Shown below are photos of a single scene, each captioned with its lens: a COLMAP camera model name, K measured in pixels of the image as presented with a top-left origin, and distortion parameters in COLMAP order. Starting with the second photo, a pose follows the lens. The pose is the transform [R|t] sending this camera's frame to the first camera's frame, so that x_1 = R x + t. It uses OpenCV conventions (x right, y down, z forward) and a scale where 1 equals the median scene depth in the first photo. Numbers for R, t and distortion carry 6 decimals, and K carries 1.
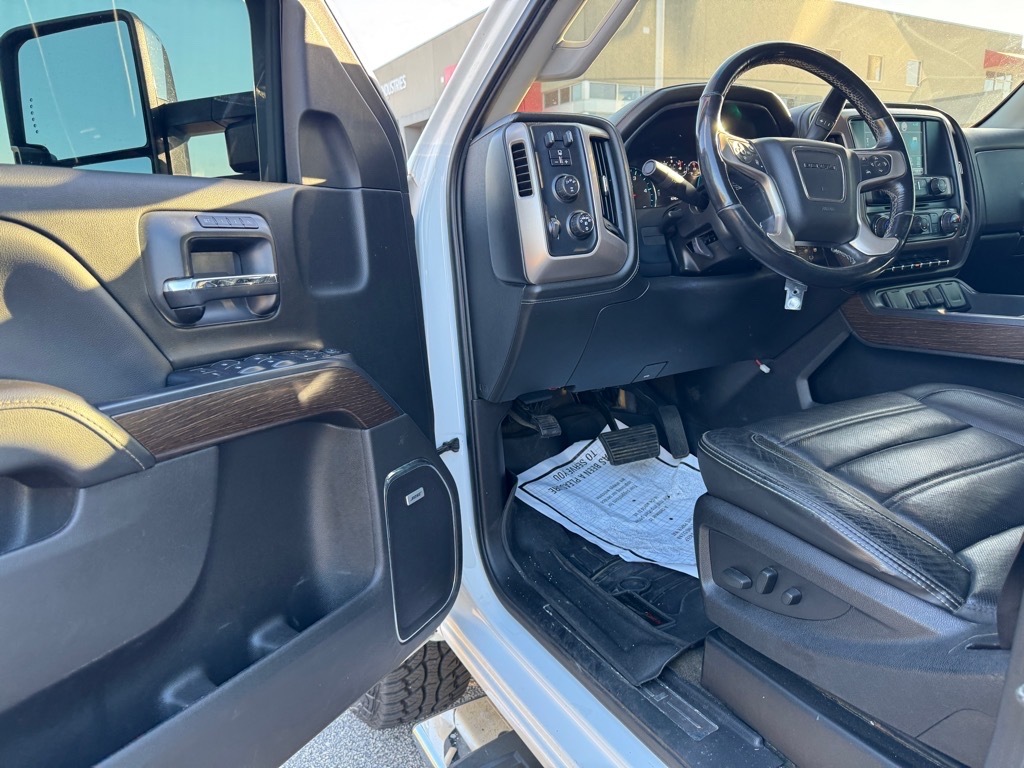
lens RADIAL K [[714.9, 0, 496.7], [0, 714.9, 384.6], [0, 0, 1]] dist [-0.000414, 0.001161]
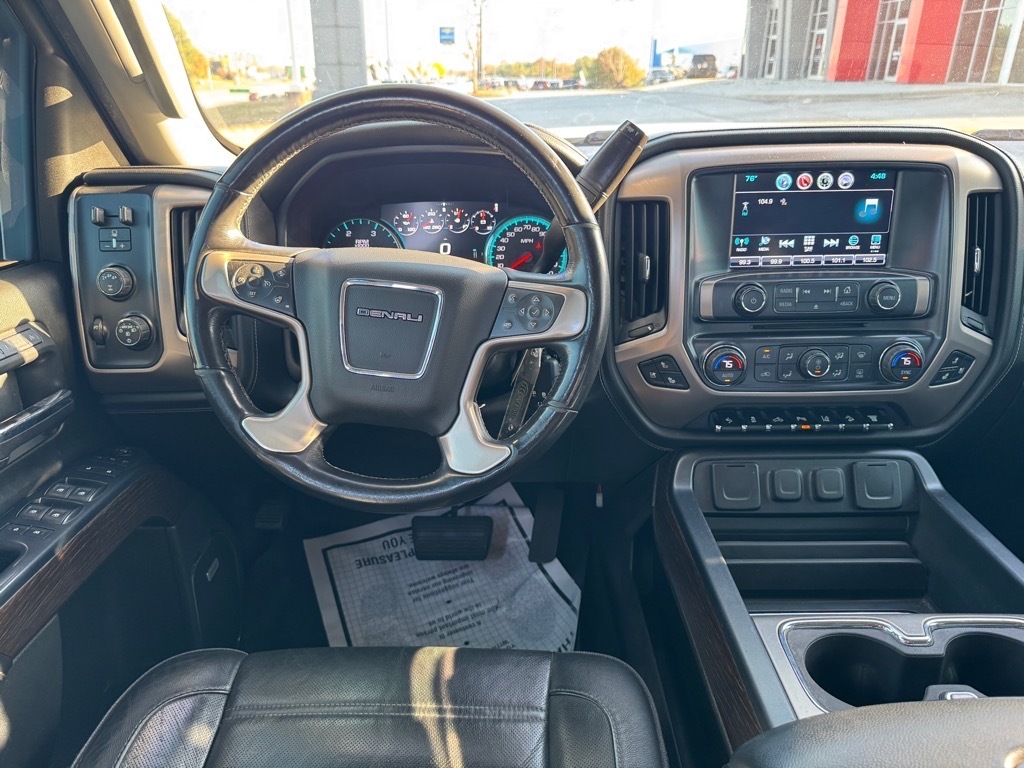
lens RADIAL K [[714.9, 0, 496.7], [0, 714.9, 384.6], [0, 0, 1]] dist [-0.000414, 0.001161]
pose [[0.896565, 0.205475, -0.392365, 0.749152], [-0.139305, 0.971740, 0.190568, -0.356744], [0.420434, -0.116198, 0.899852, 0.460374]]
